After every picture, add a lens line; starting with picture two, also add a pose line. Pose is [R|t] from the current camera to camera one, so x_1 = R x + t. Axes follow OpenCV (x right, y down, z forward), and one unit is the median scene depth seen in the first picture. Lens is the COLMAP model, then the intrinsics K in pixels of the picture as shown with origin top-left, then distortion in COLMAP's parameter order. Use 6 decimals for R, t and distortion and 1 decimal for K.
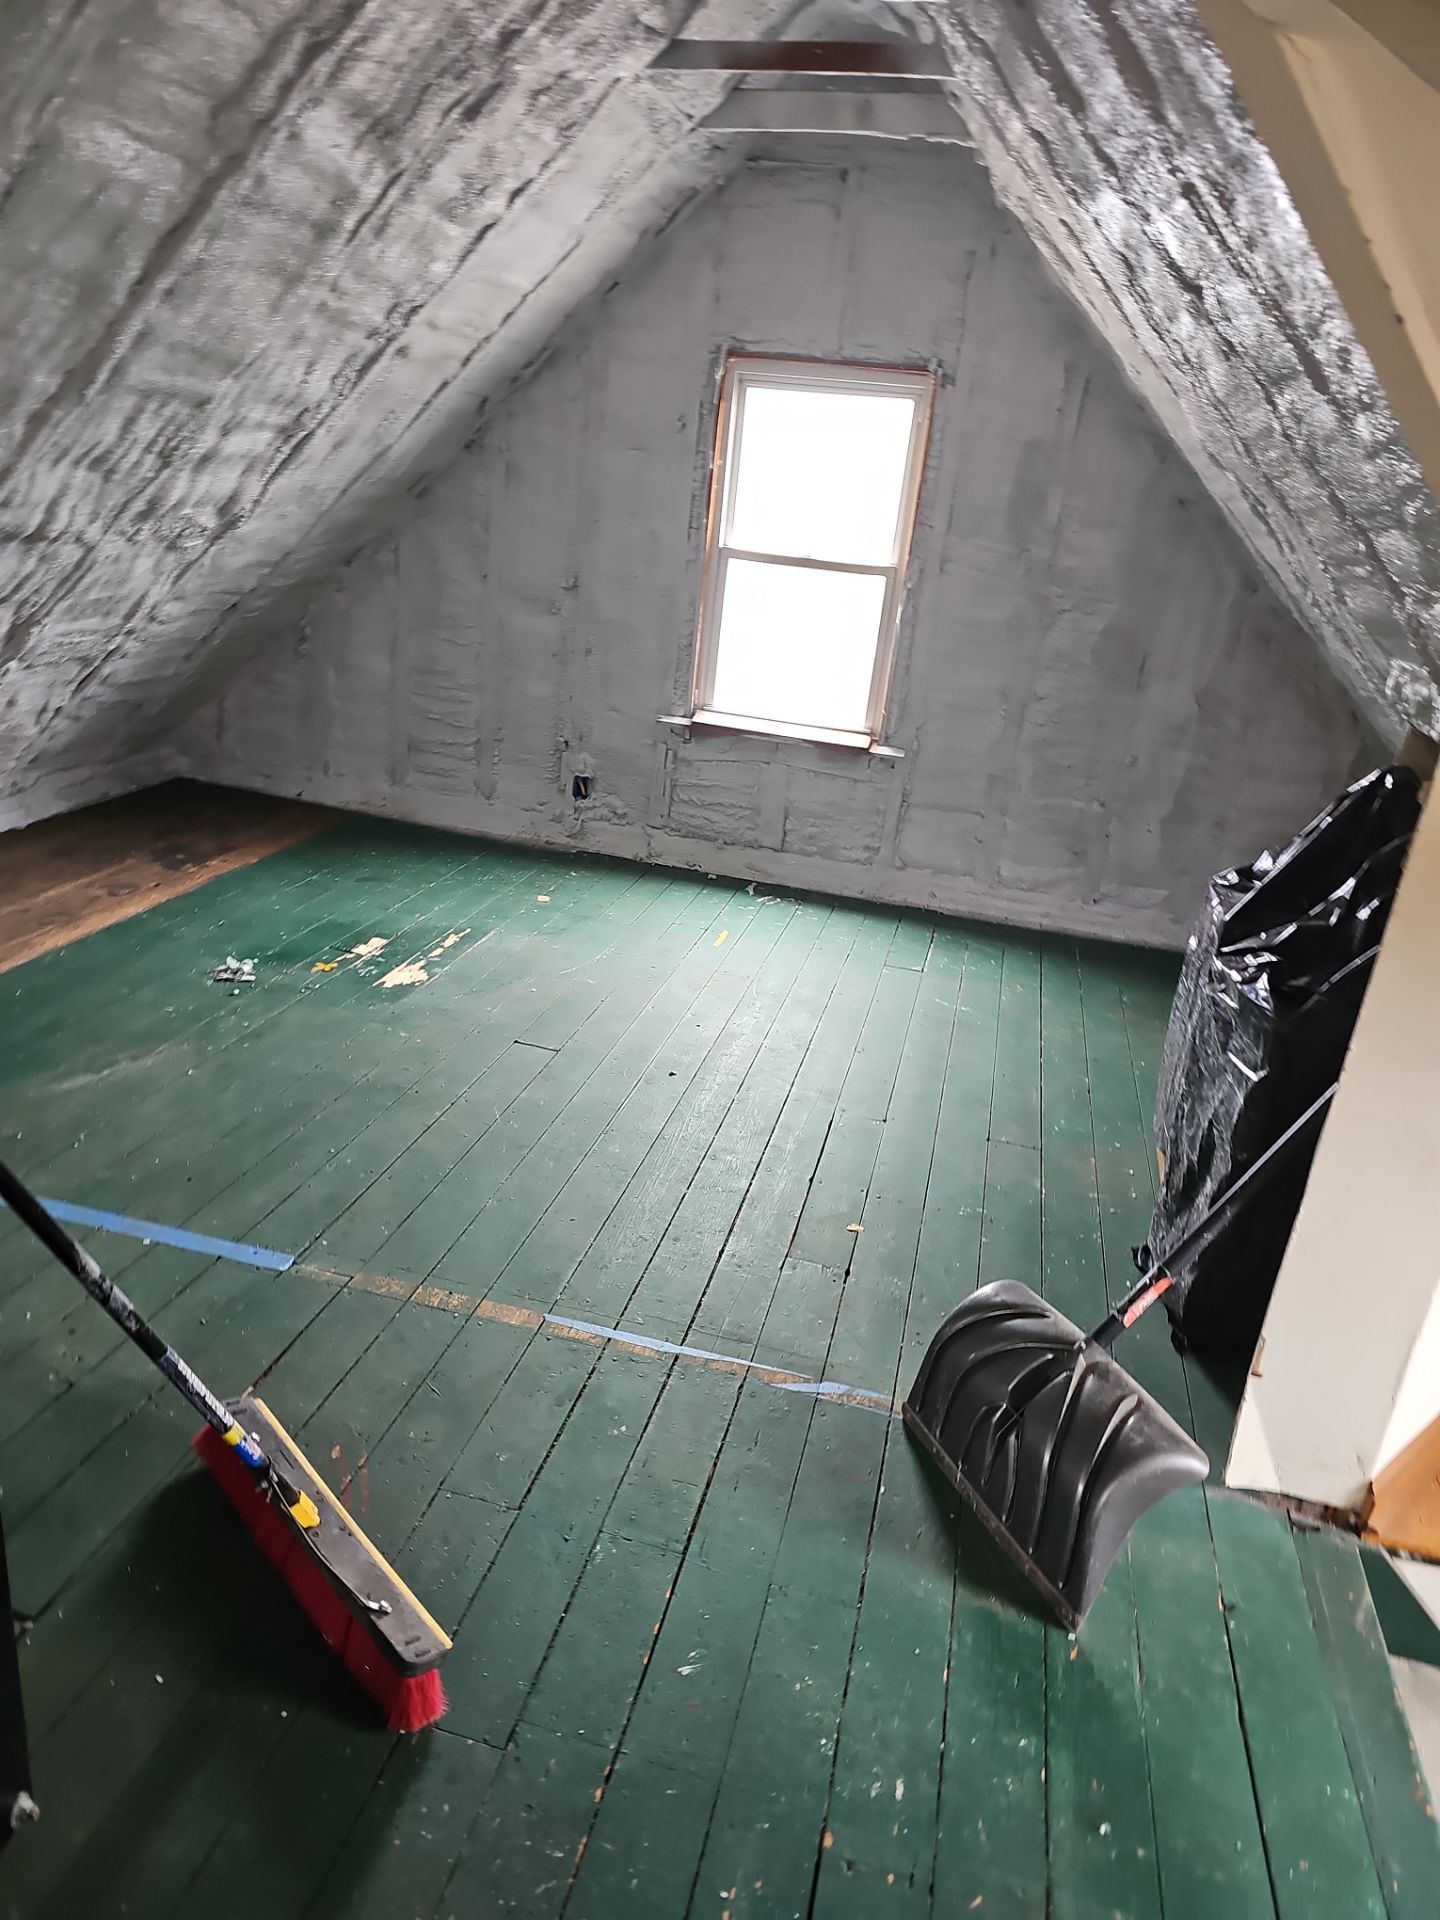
lens RADIAL K [[1282.3, 0, 720.0], [0, 1282.3, 960.0], [0, 0, 1]] dist [0.065763, -0.038326]
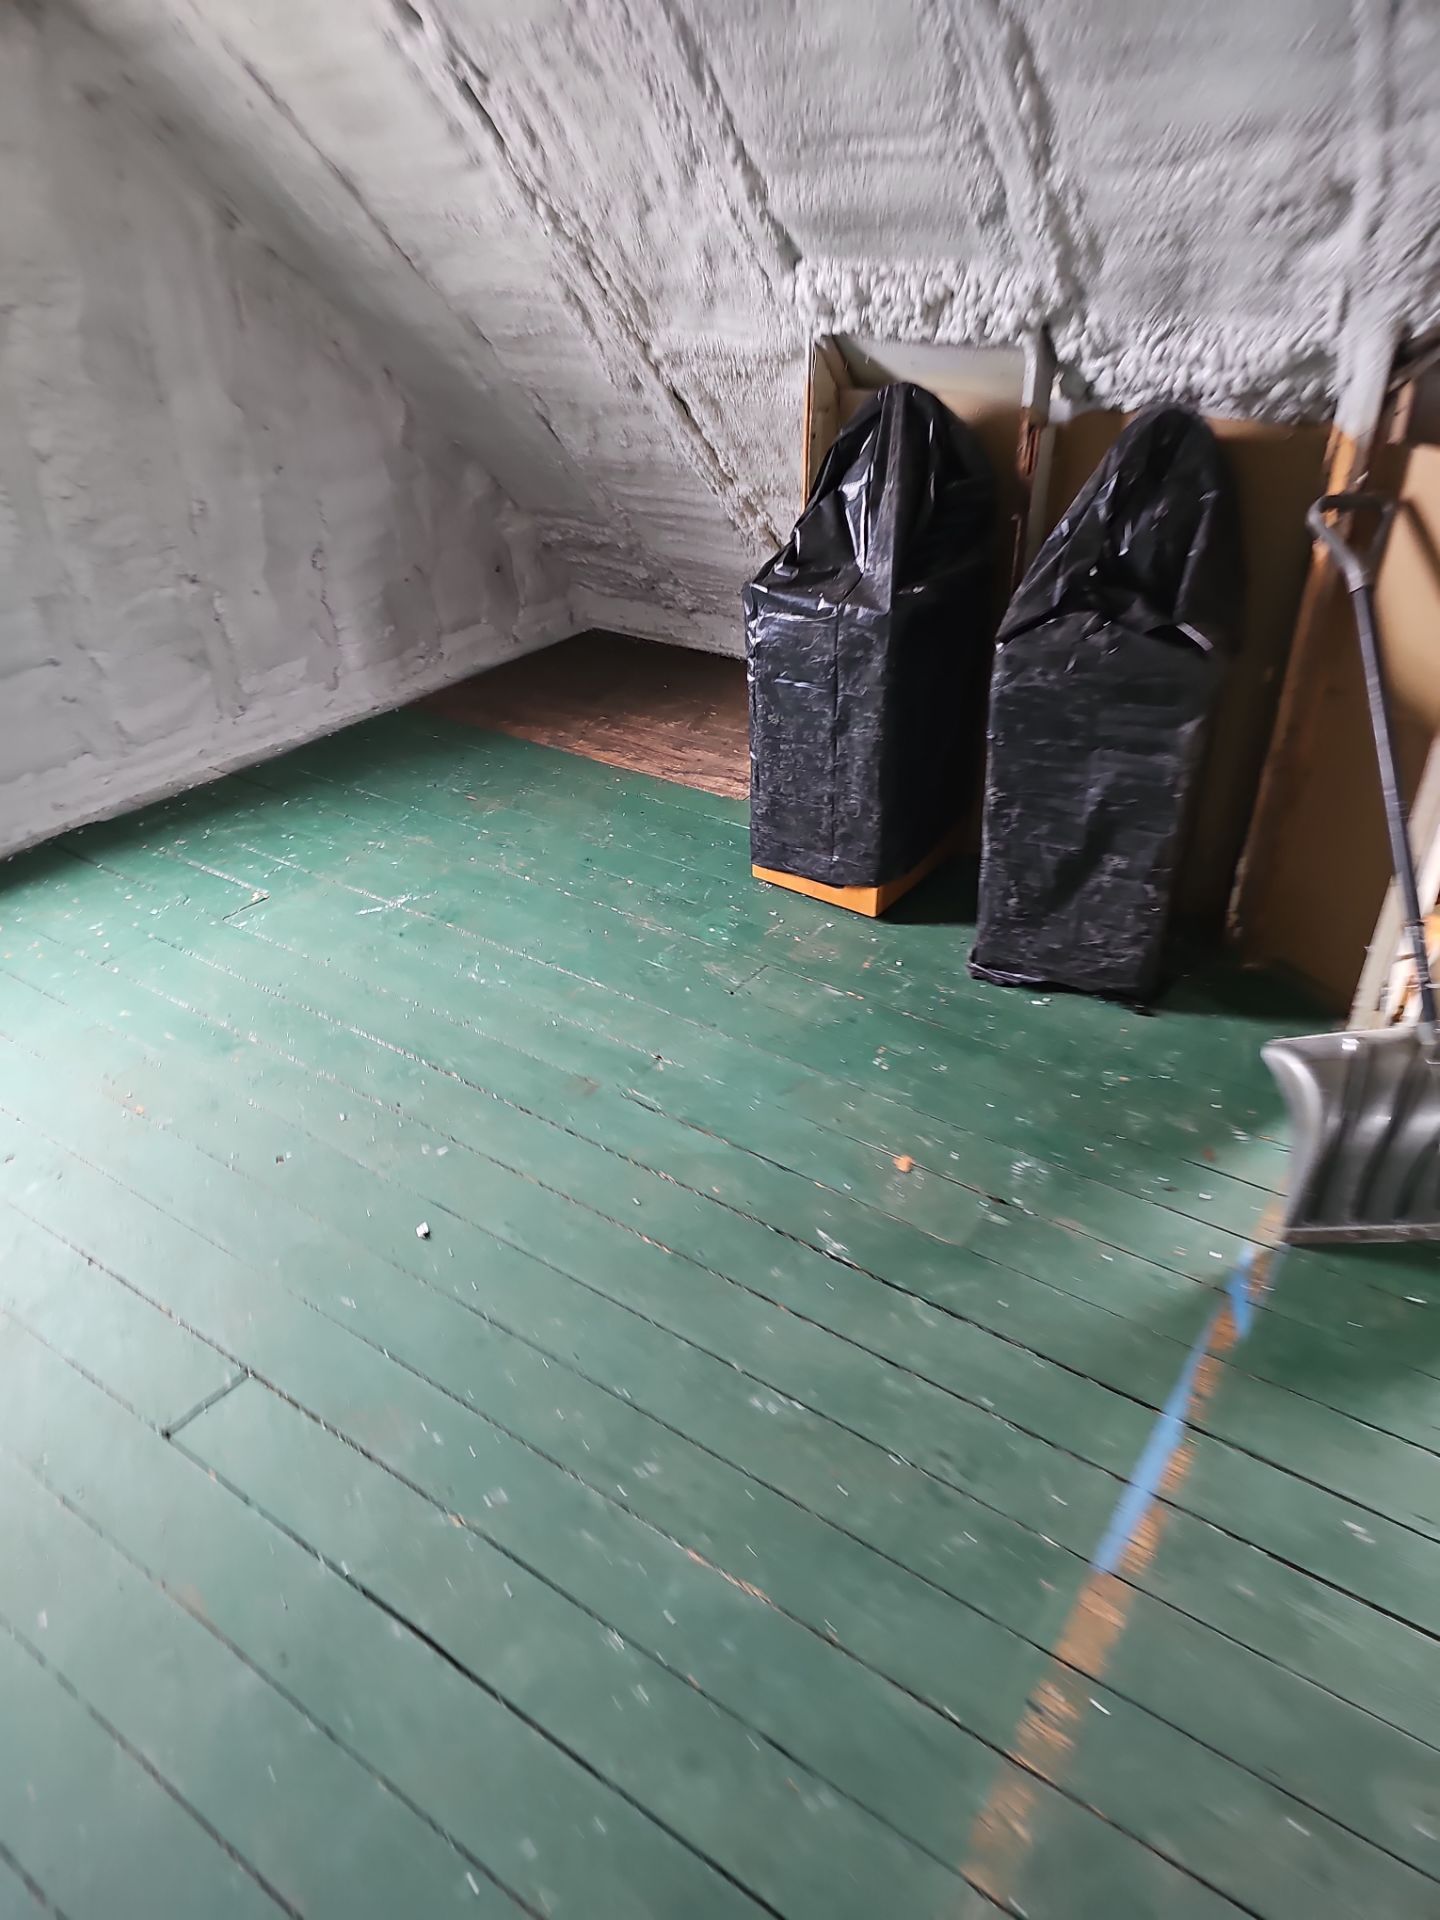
lens RADIAL K [[1282.3, 0, 720.0], [0, 1282.3, 960.0], [0, 0, 1]] dist [0.065763, -0.038326]
pose [[0.366314, -0.571878, 0.734009, -0.256618], [0.379002, 0.812140, 0.443606, -0.163329], [-0.849807, 0.115692, 0.514241, 0.411346]]
